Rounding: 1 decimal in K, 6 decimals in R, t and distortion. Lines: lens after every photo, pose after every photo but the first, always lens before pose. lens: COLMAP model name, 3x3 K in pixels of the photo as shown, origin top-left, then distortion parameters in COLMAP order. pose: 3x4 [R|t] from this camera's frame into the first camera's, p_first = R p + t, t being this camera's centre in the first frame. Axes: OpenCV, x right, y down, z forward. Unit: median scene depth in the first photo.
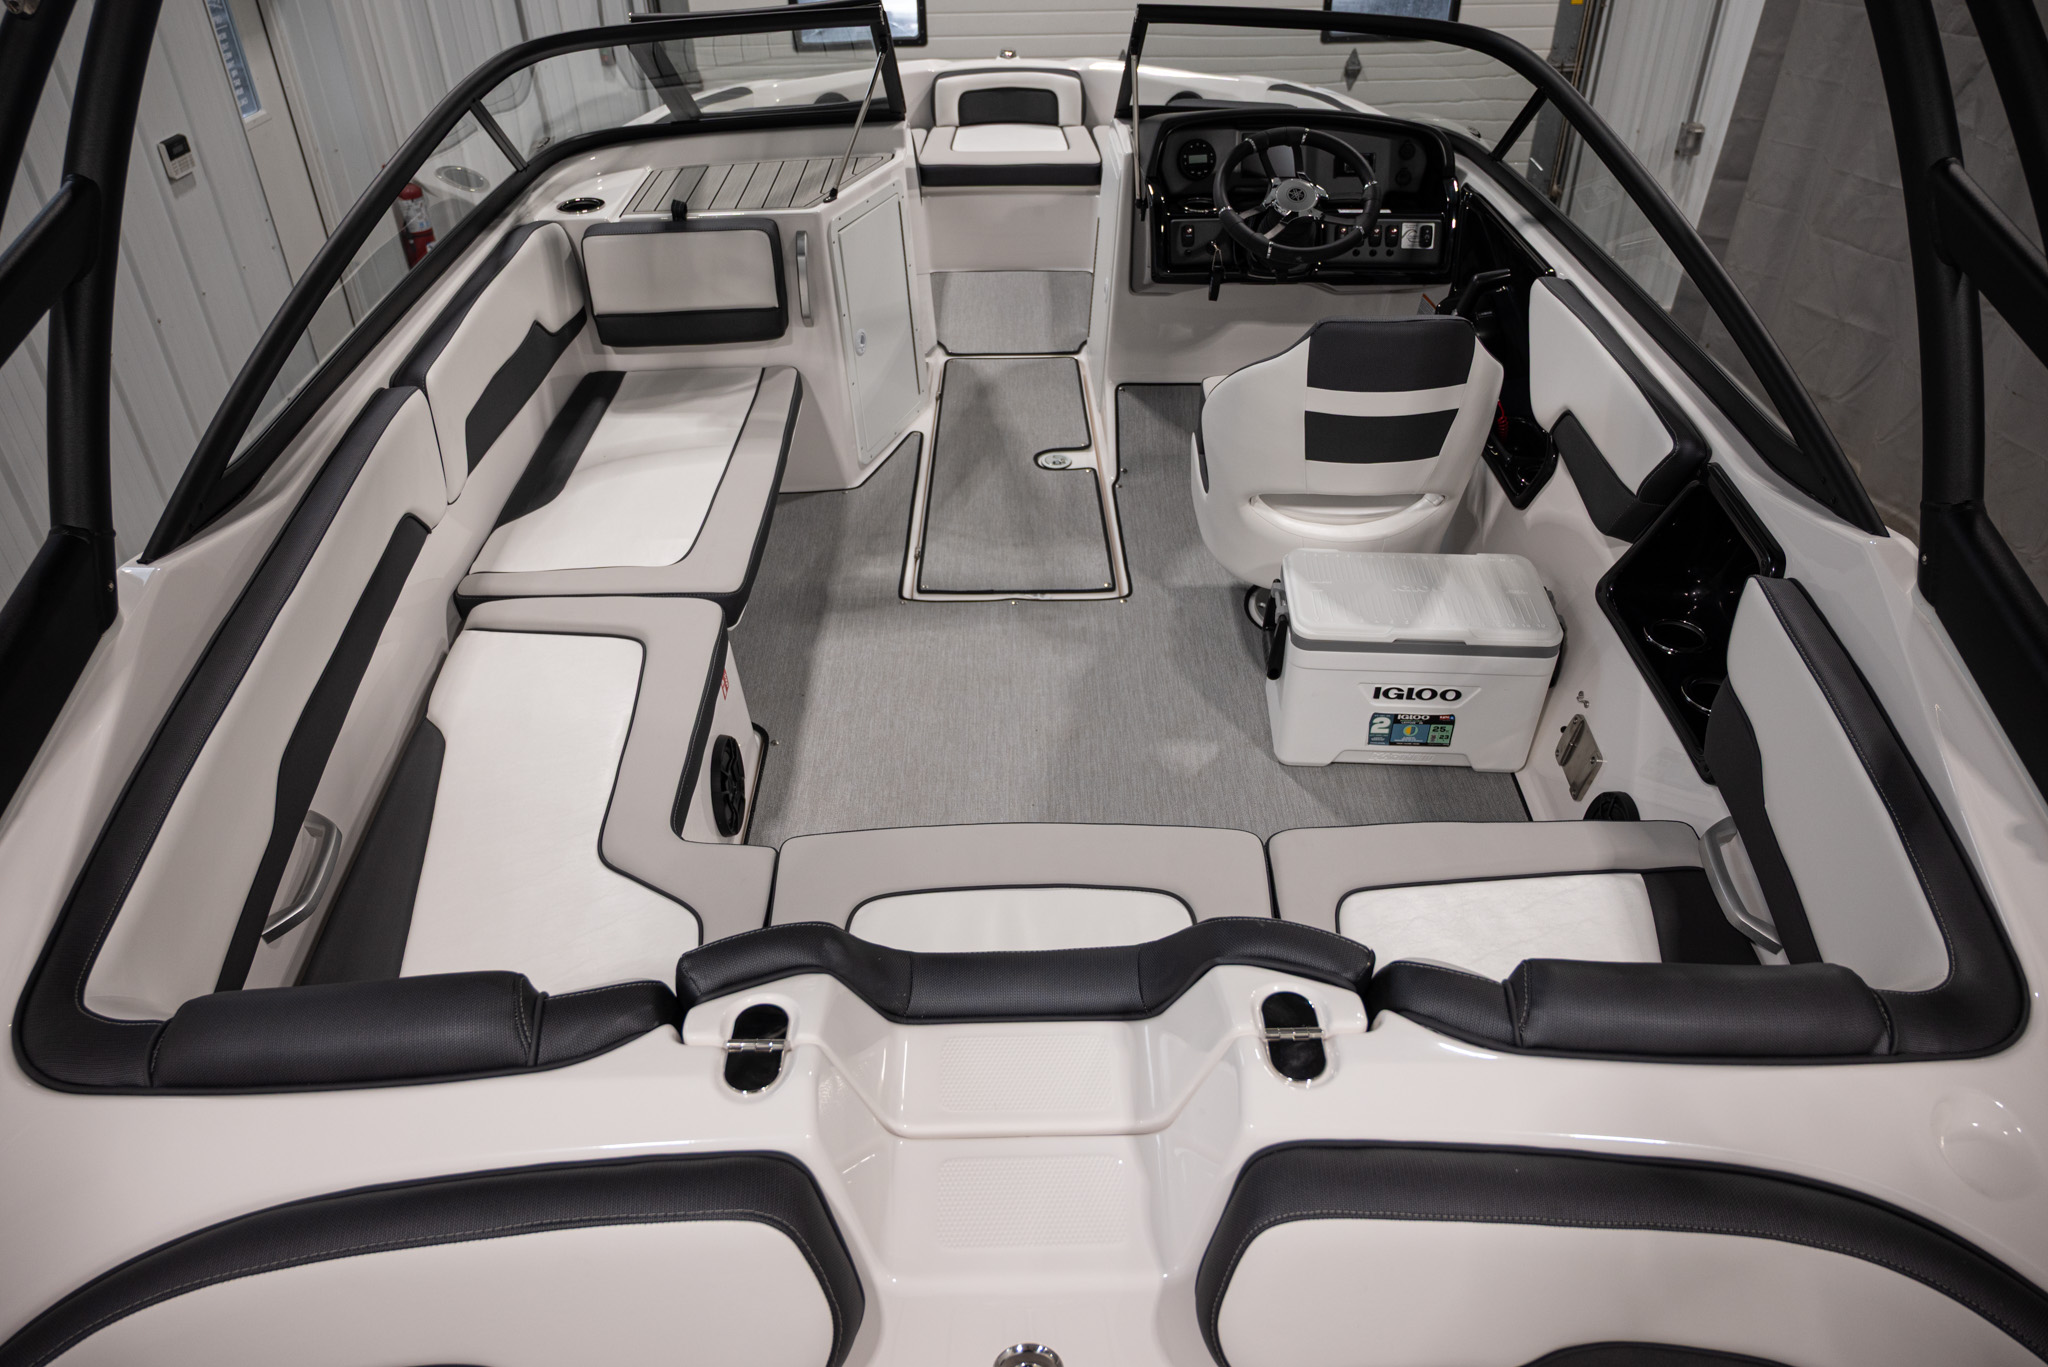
lens RADIAL K [[1355.3, 0, 1024.7], [0, 1355.3, 677.9], [0, 0, 1]] dist [-0.024708, 0.015806]
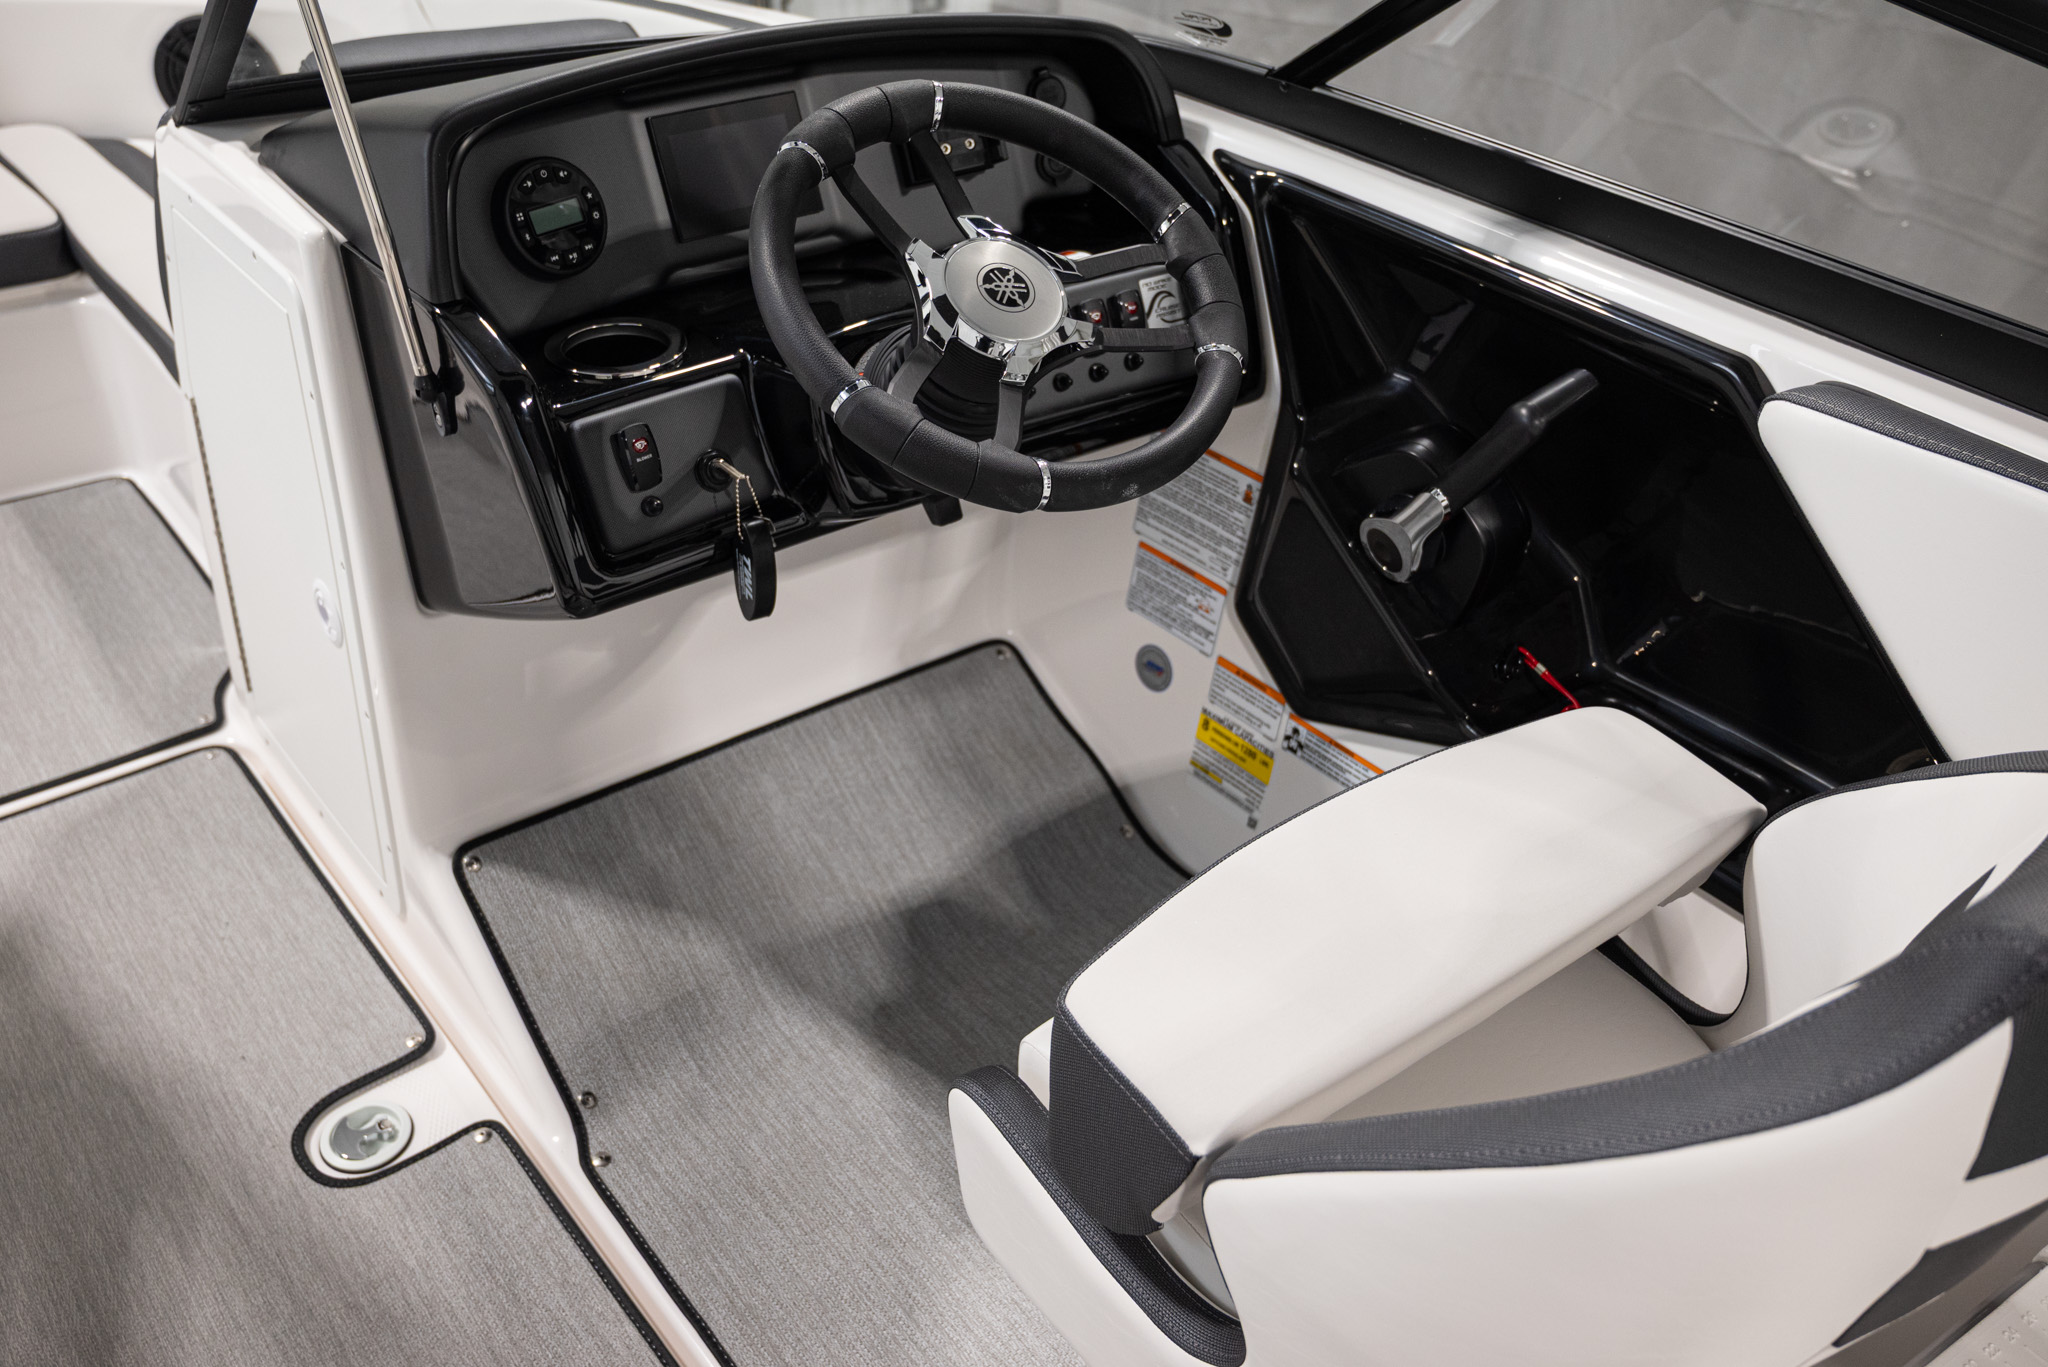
lens RADIAL K [[1731.3, 0, 1028.3], [0, 1731.3, 697.2], [0, 0, 1]] dist [-0.008686, -0.012662]
pose [[0.795567, -0.326473, 0.510381, -0.032613], [0.332167, 0.939542, 0.083220, -0.270909], [-0.506693, 0.103325, 0.855912, 0.594732]]
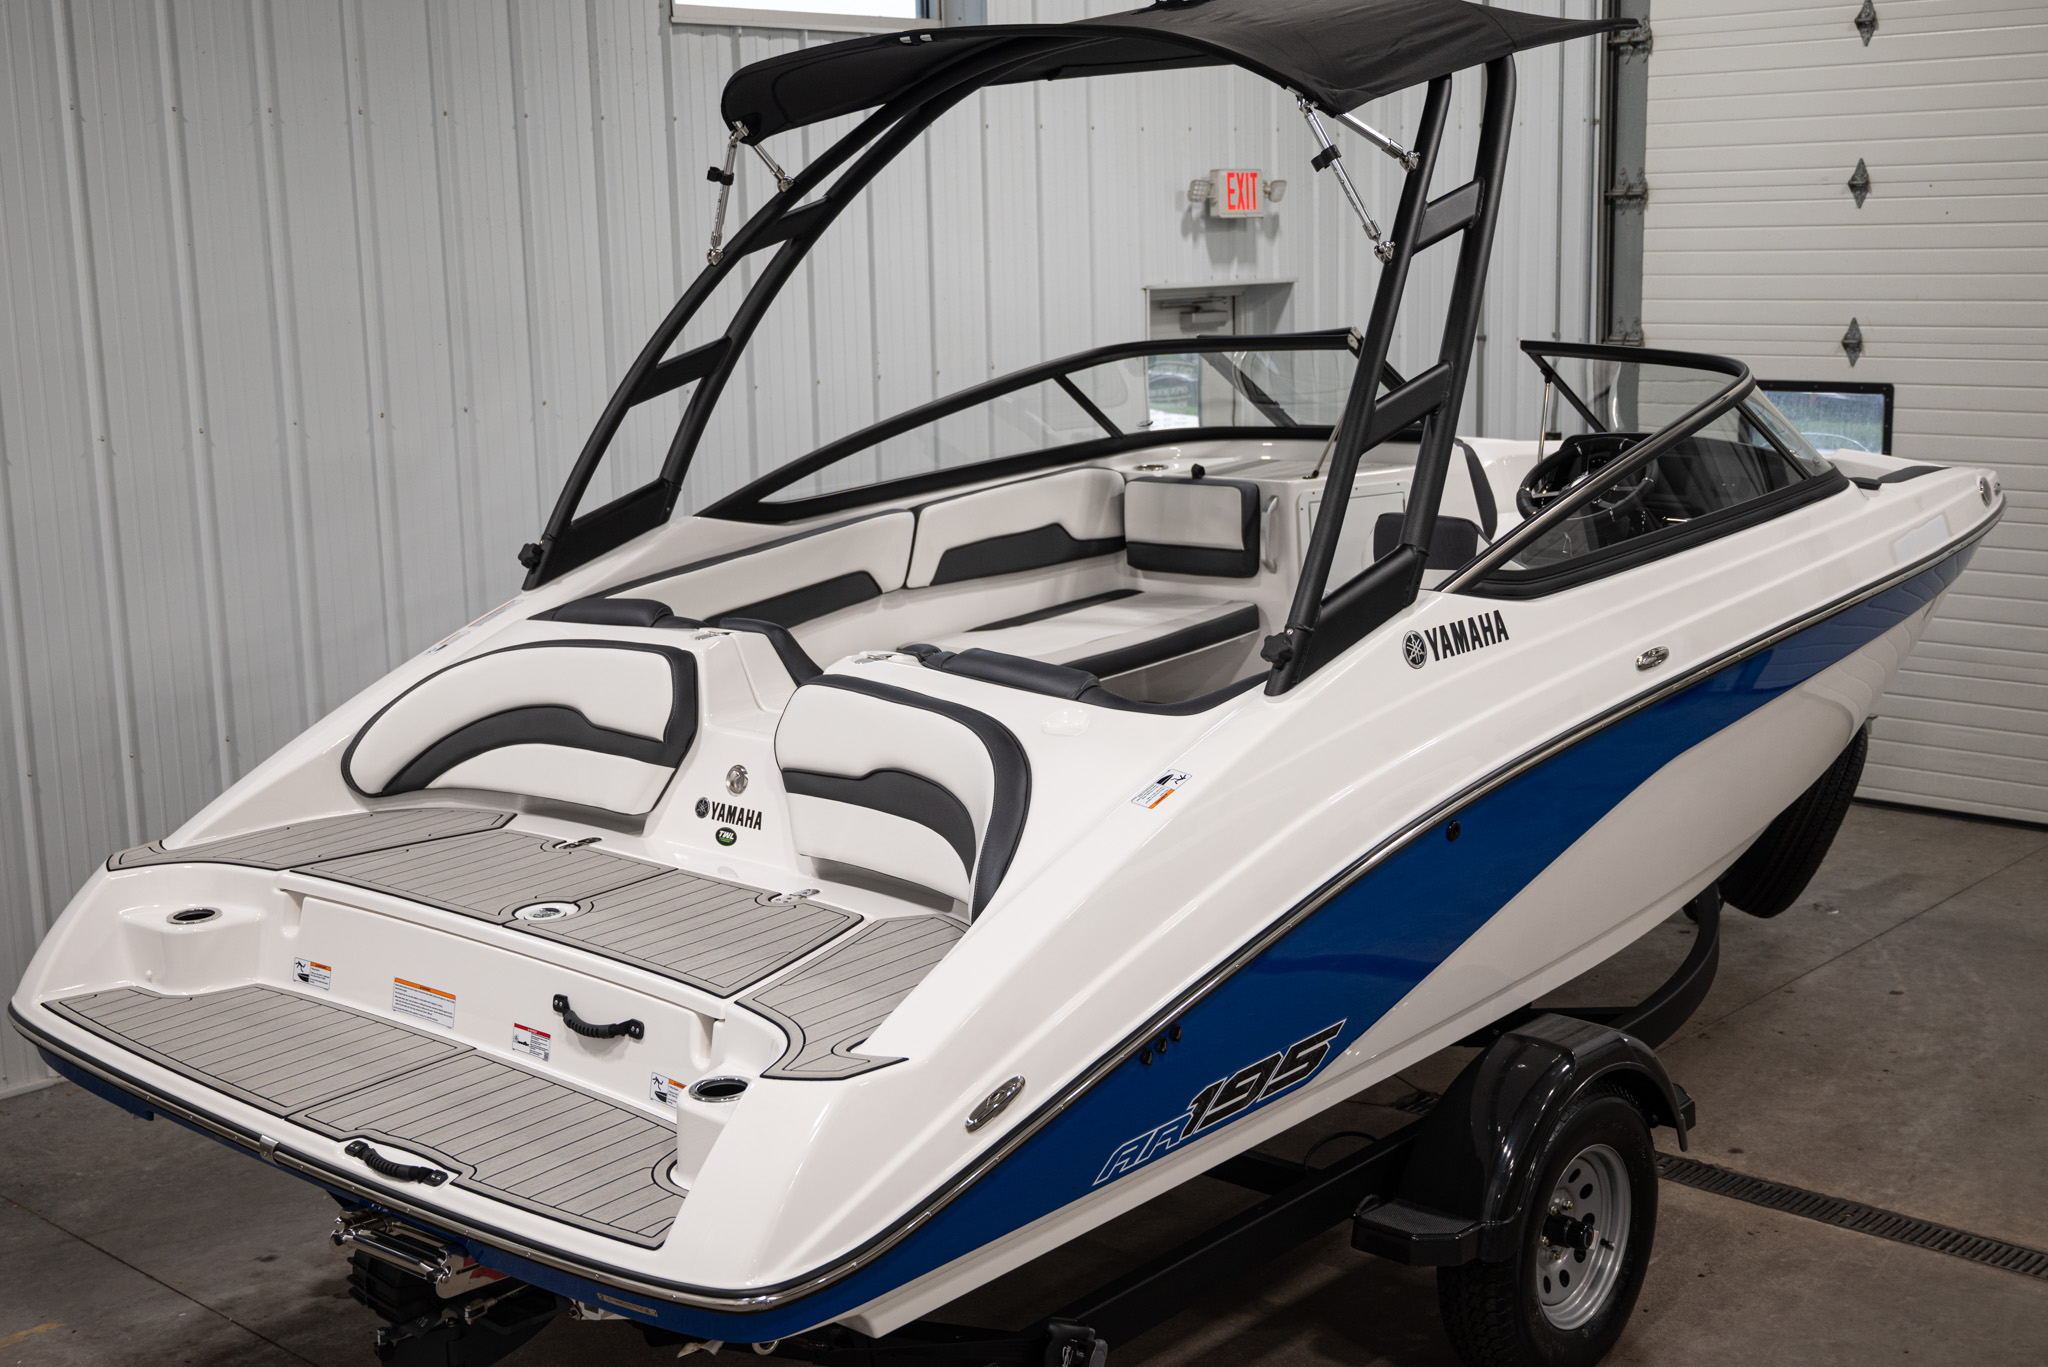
lens RADIAL K [[2470.0, 0, 1018.9], [0, 2470.0, 704.3], [0, 0, 1]] dist [-0.016569, 0.000000]
pose [[0.728893, 0.122528, -0.673574, 1.186026], [-0.372153, 0.896714, -0.239598, 0.464051], [0.574646, 0.425314, 0.699207, -0.633596]]
